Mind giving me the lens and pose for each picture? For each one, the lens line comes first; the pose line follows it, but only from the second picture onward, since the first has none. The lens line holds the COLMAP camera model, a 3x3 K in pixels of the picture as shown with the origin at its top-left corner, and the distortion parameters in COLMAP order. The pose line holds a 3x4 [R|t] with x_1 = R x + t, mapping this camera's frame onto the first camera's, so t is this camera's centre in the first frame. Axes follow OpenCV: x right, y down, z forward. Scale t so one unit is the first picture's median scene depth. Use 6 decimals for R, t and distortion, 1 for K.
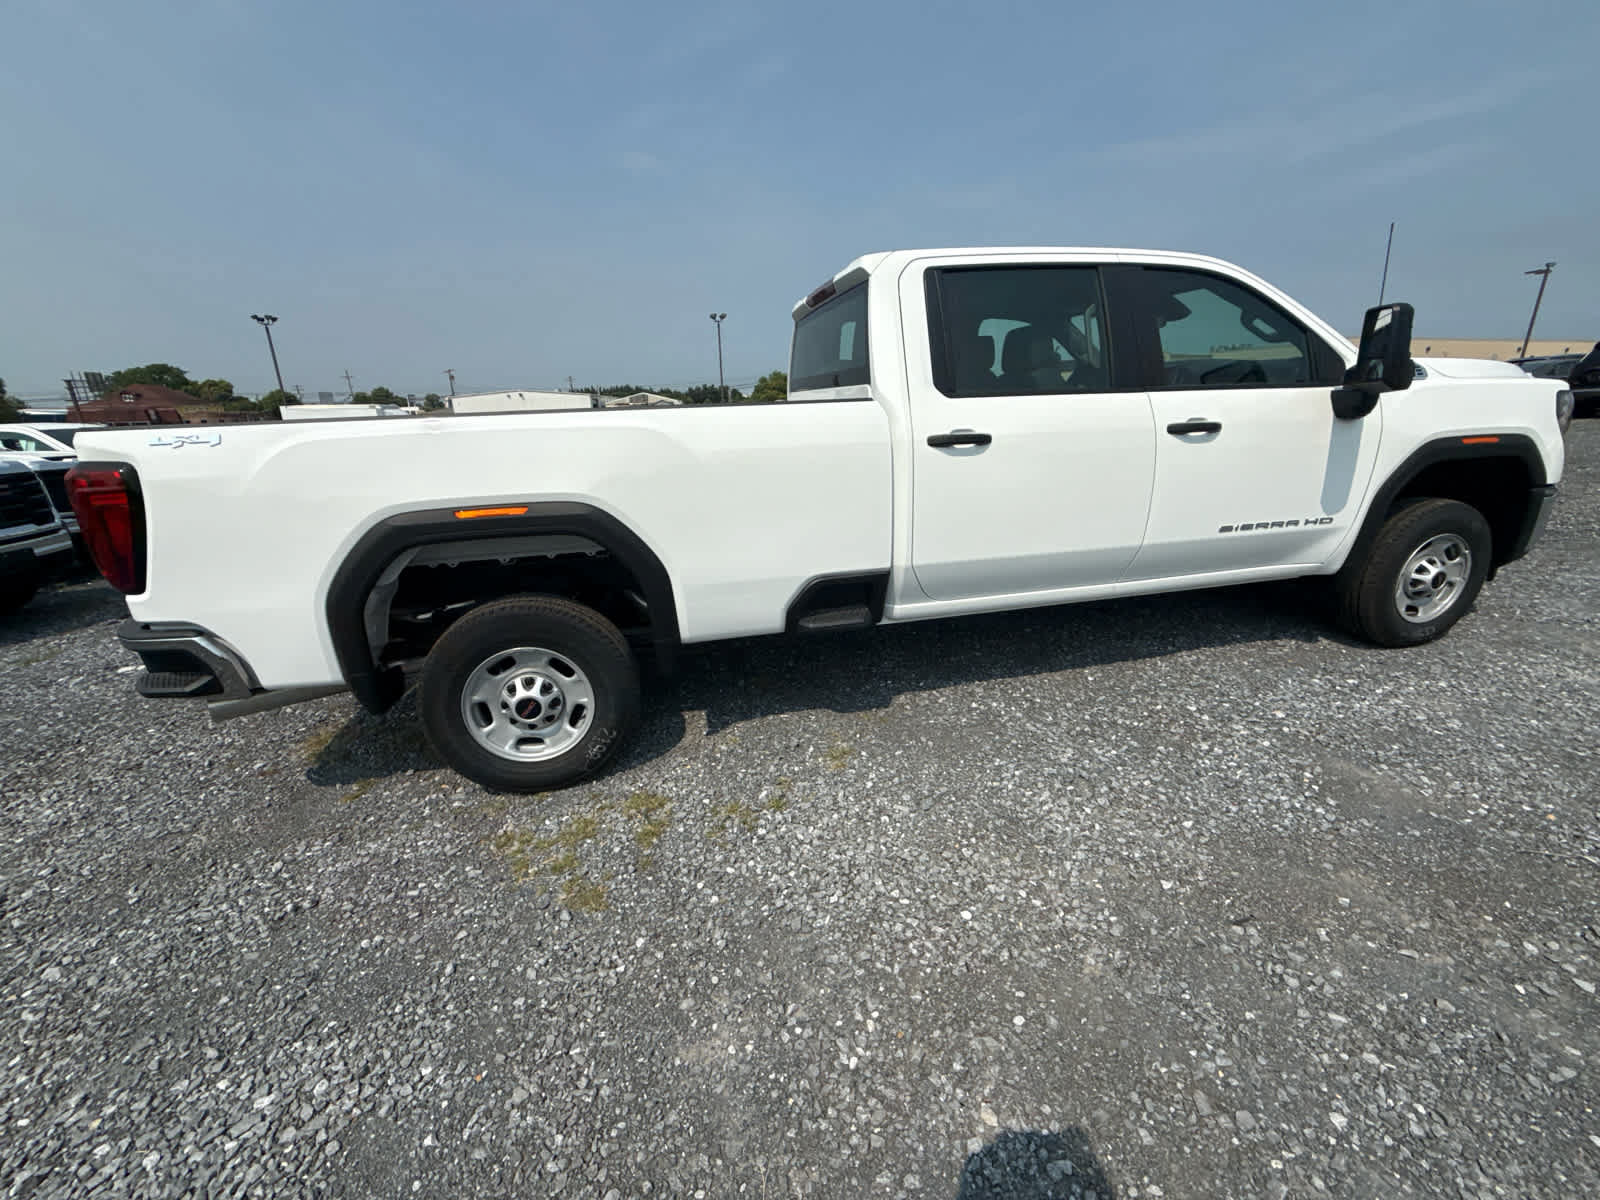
lens RADIAL K [[641.6, 0, 800.9], [0, 641.6, 597.9], [0, 0, 1]] dist [-0.000723, 0.000362]
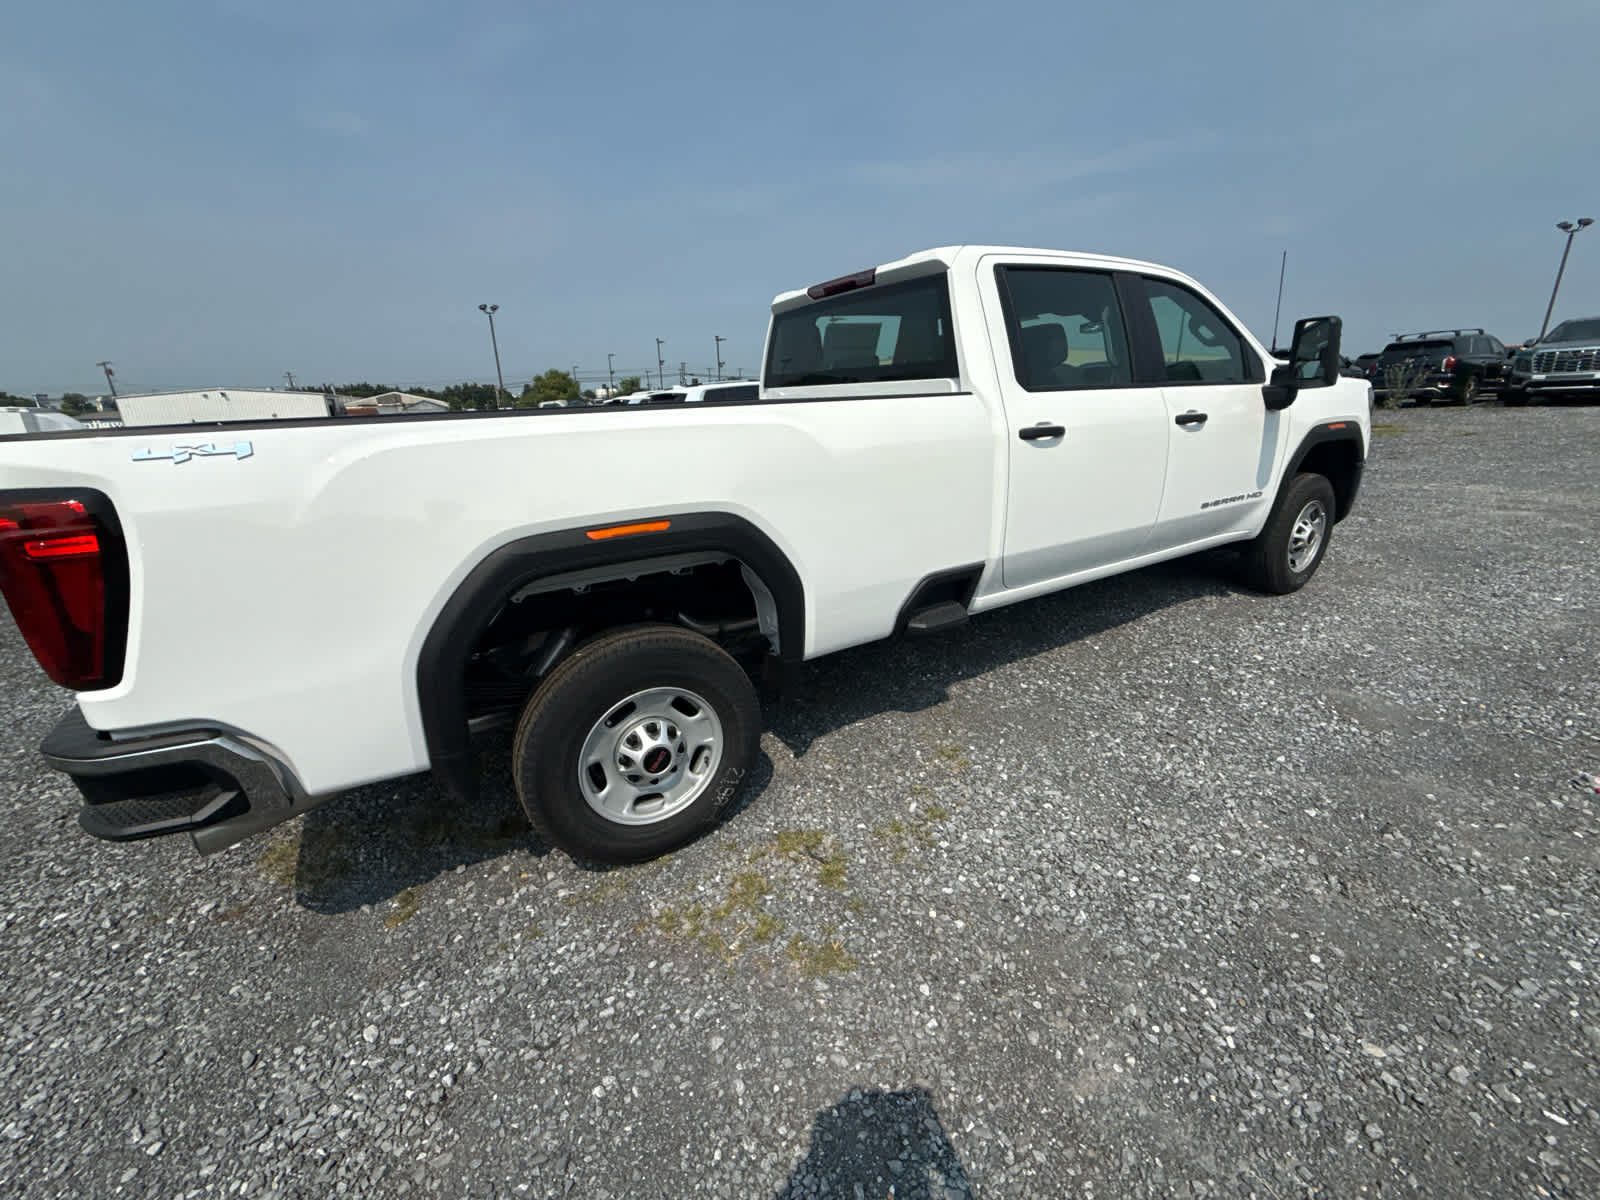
lens RADIAL K [[641.6, 0, 798.6], [0, 641.6, 599.5], [0, 0, 1]] dist [-0.000723, 0.000362]
pose [[0.947674, -0.097249, 0.304068, -0.511276], [0.096392, 0.995183, 0.017868, -0.036877], [-0.304341, 0.012377, 0.952483, 0.145746]]
